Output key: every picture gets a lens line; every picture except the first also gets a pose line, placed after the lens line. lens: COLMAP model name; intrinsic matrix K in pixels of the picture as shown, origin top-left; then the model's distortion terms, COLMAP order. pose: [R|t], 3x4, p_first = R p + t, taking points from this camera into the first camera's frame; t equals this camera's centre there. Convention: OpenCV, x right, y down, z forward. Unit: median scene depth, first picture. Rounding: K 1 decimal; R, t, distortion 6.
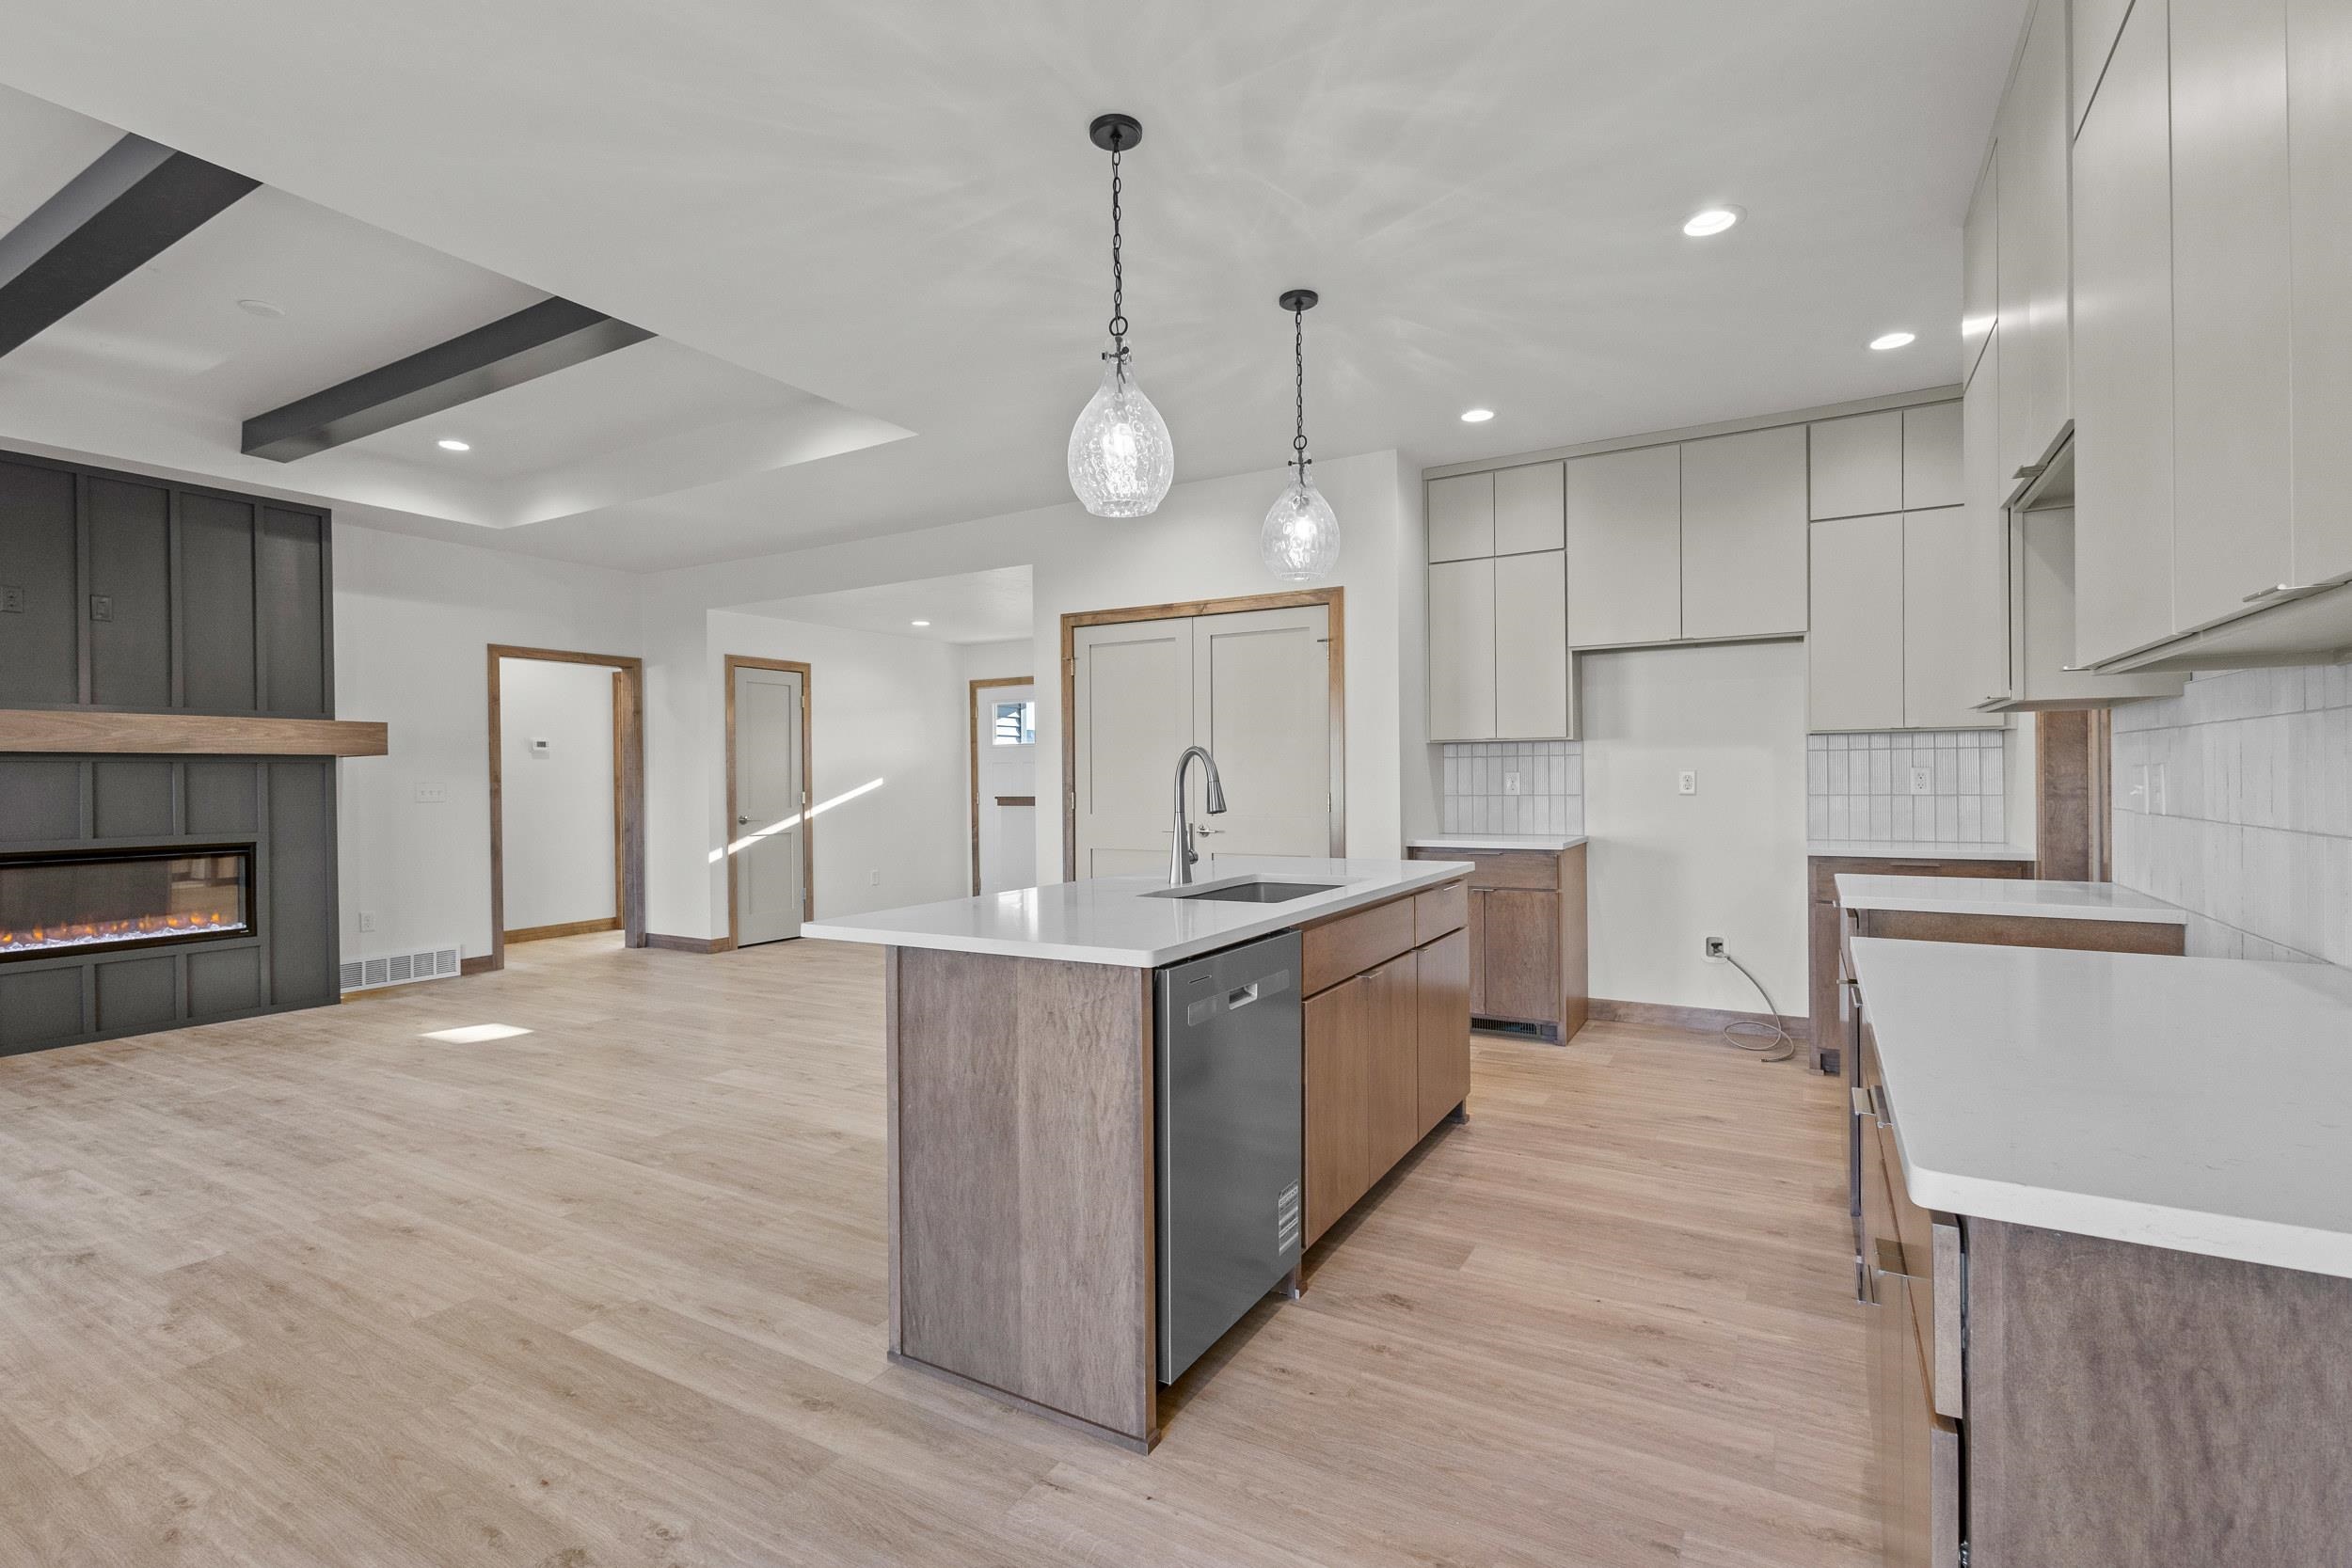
lens RADIAL K [[1071.9, 0, 1172.7], [0, 1071.9, 784.1], [0, 0, 1]] dist [0.009017, -0.003985]
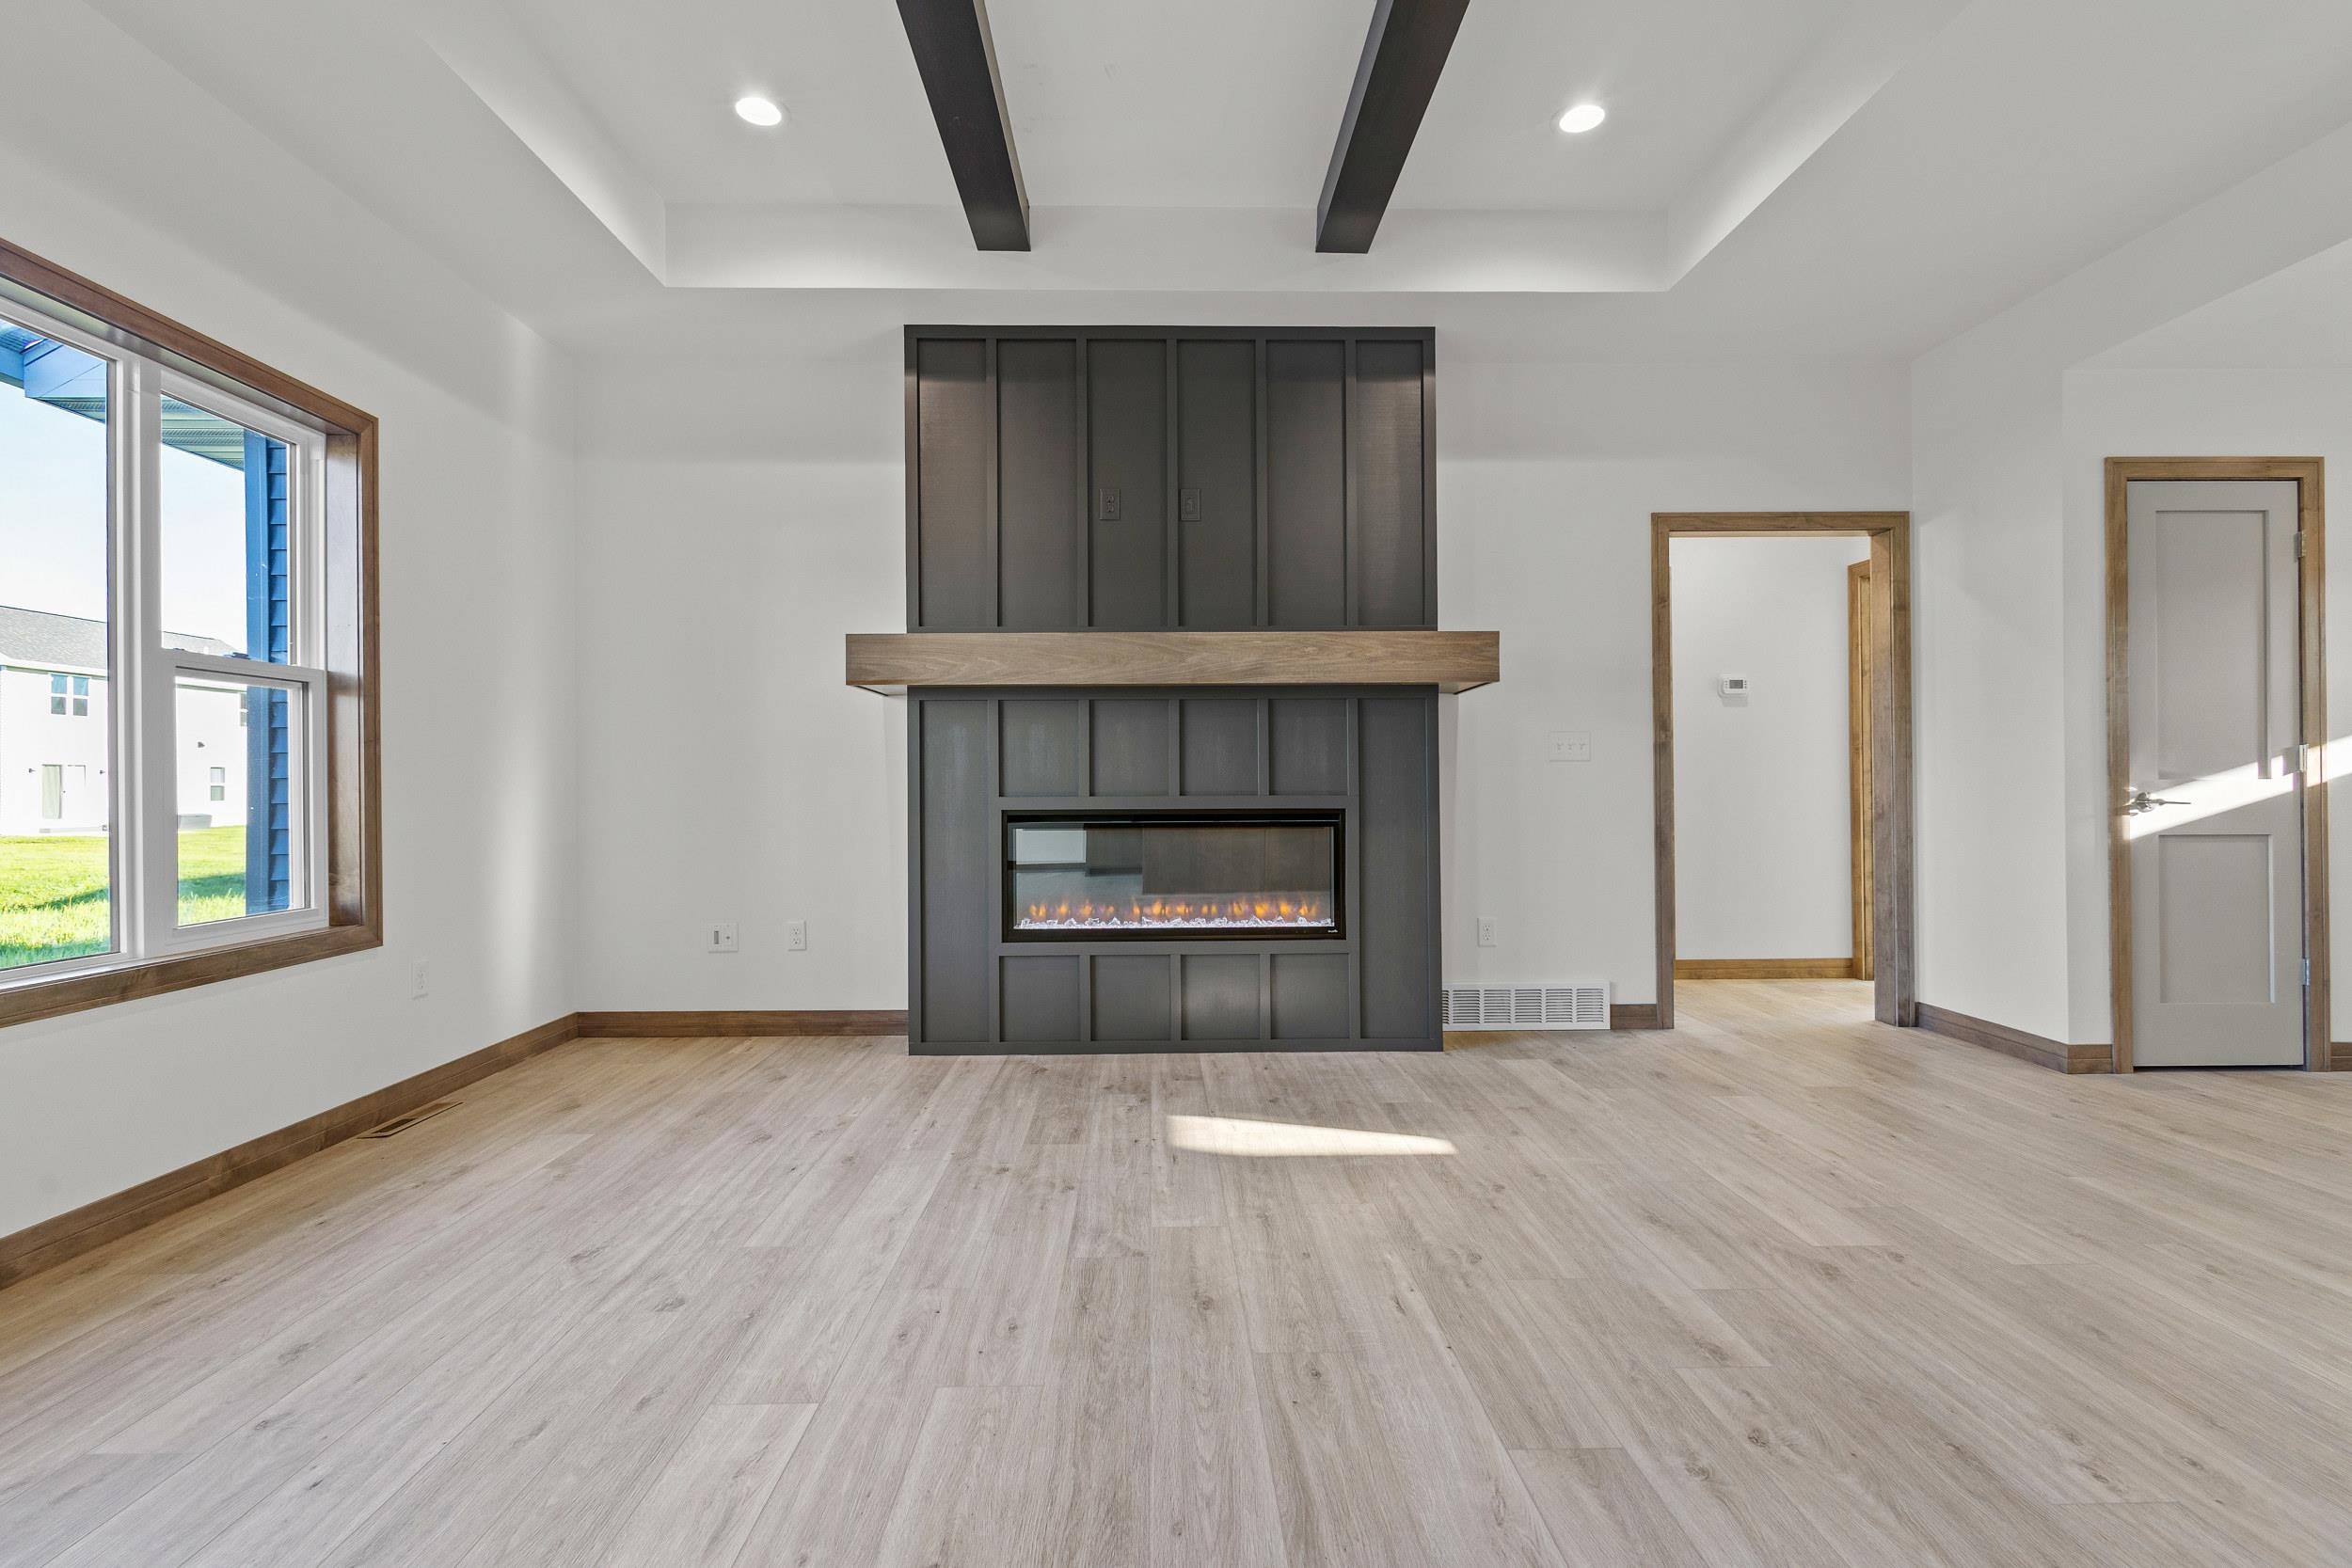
lens RADIAL K [[1071.9, 0, 1166.8], [0, 1071.9, 783.2], [0, 0, 1]] dist [0.009017, -0.003985]
pose [[0.518951, 0.002802, -0.854799, -0.343993], [-0.004651, 0.999989, 0.000455, 0.042770], [0.854791, 0.003739, 0.518959, 0.603357]]
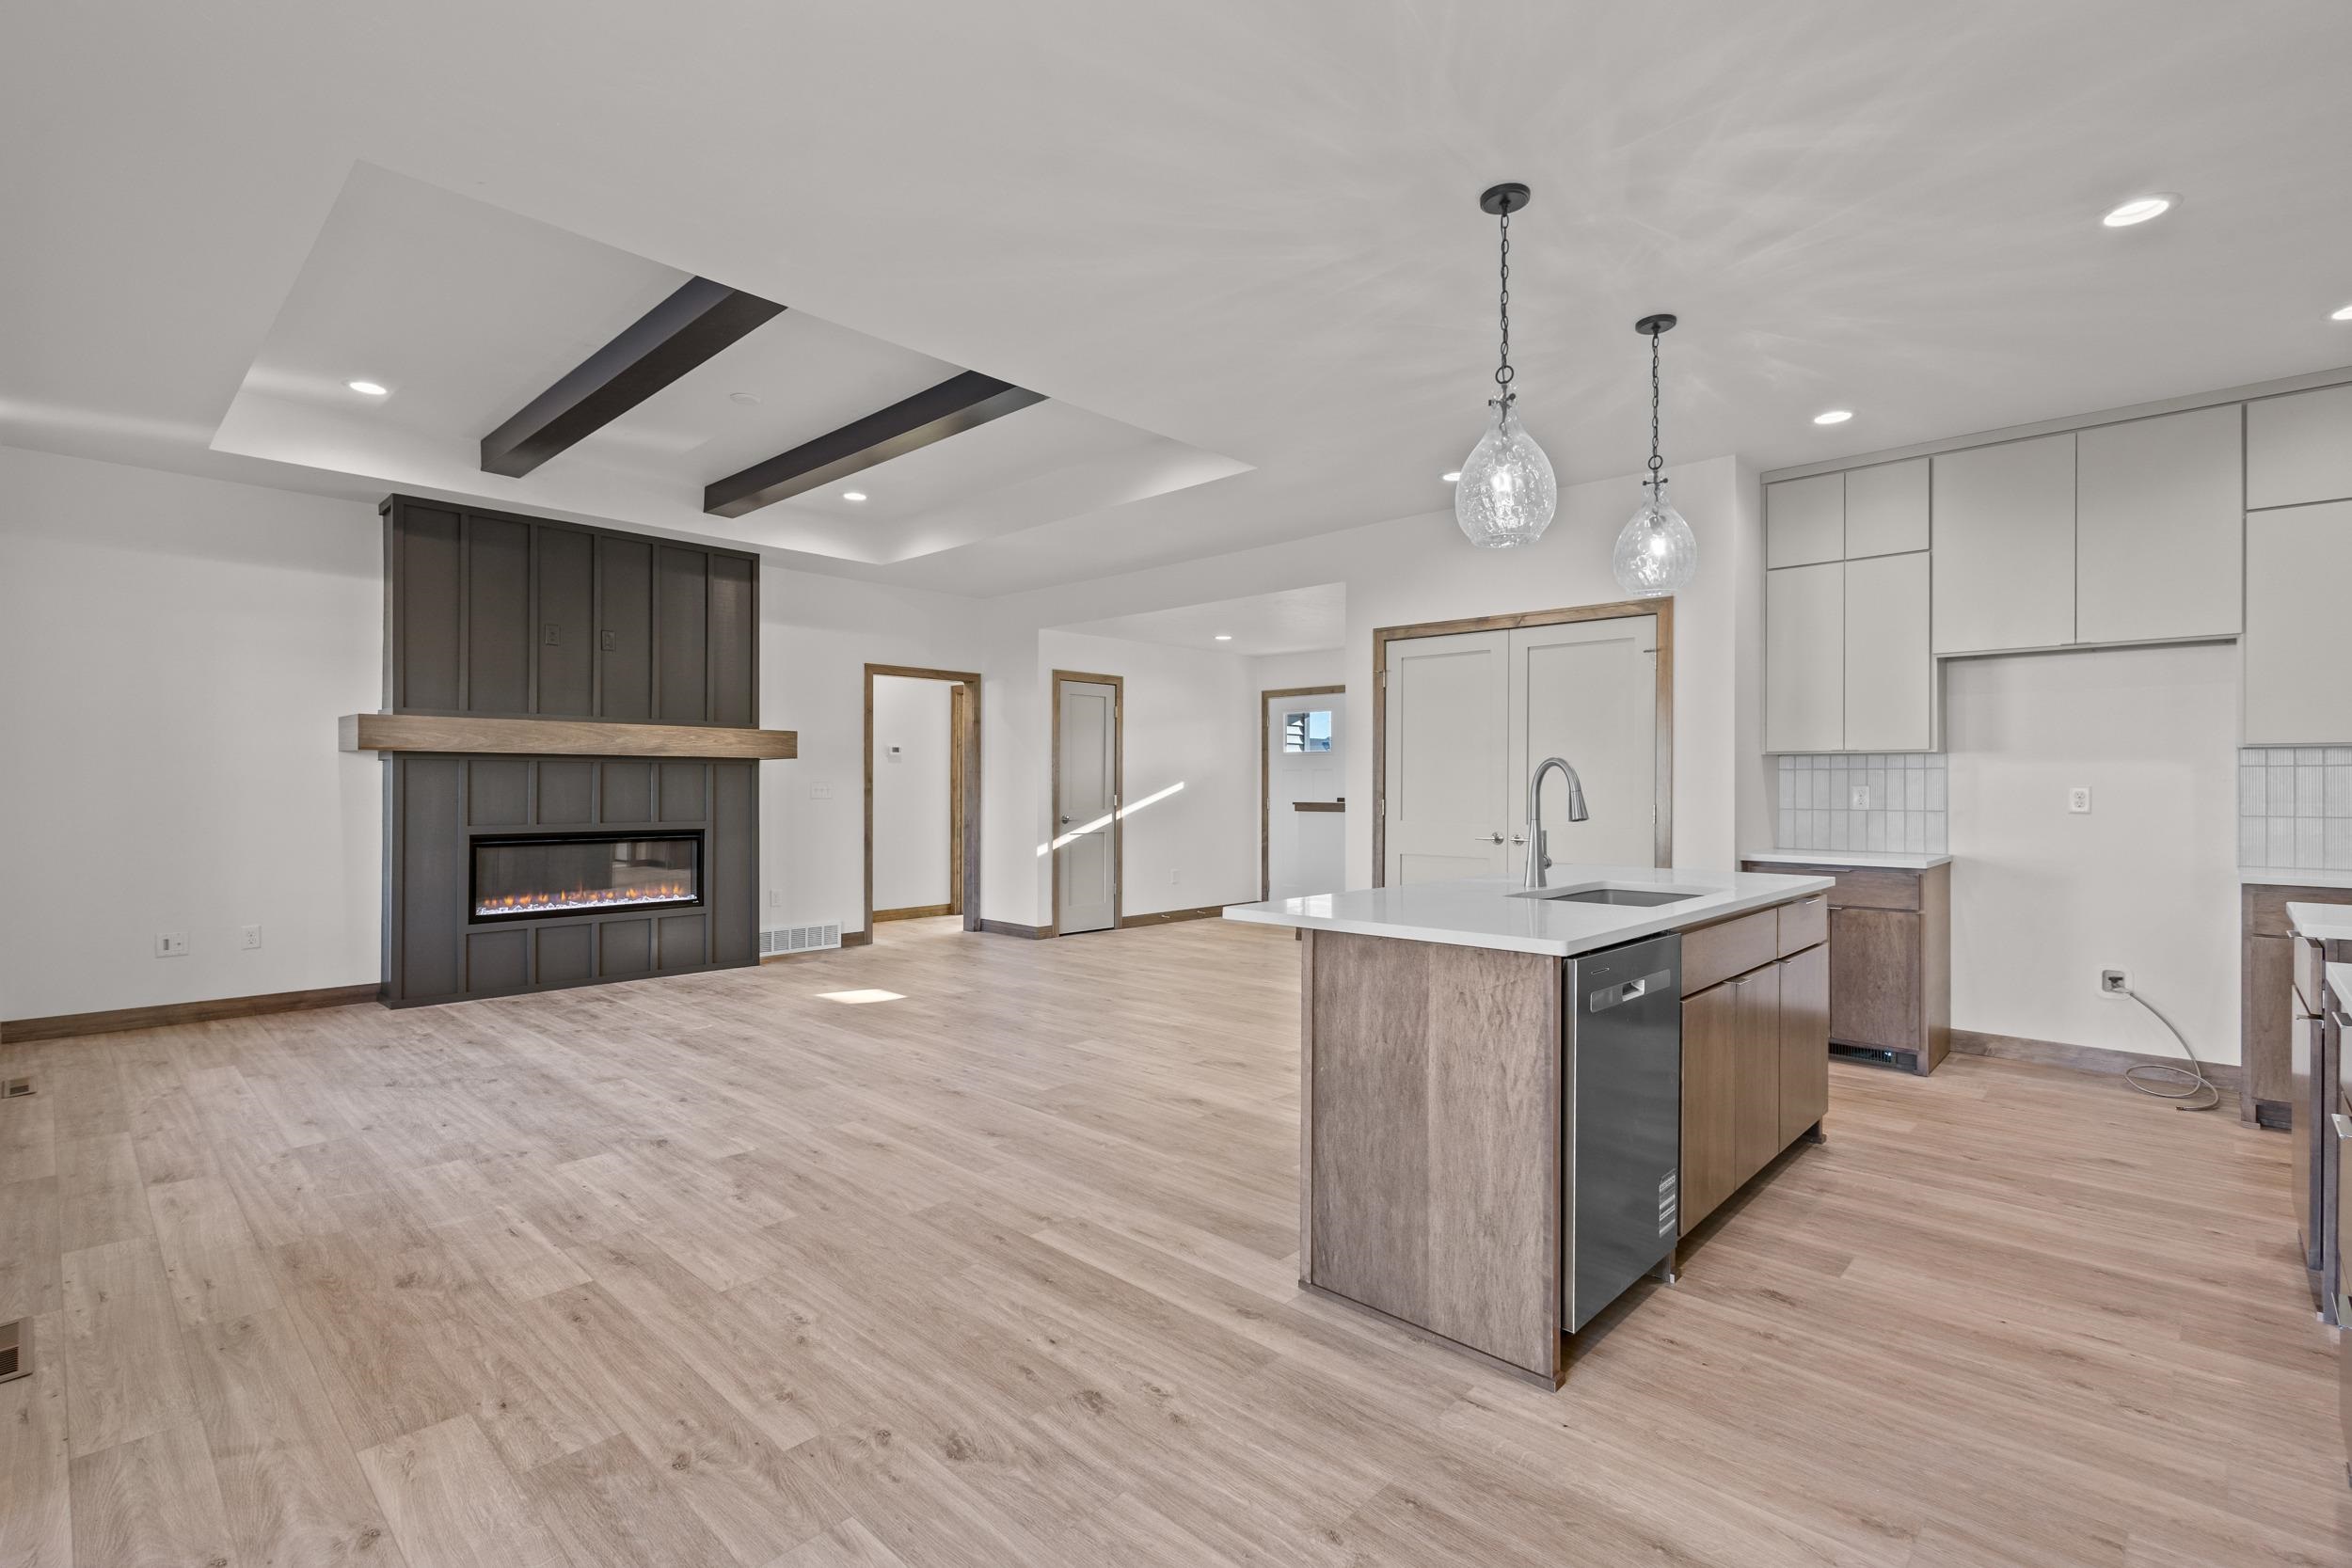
lens RADIAL K [[1071.9, 0, 1172.0], [0, 1071.9, 783.6], [0, 0, 1]] dist [0.009017, -0.003985]
pose [[0.972927, 0.013162, -0.230737, -0.063002], [-0.014750, 0.999878, -0.005159, 0.000891], [0.230641, 0.008423, 0.973003, -0.072808]]
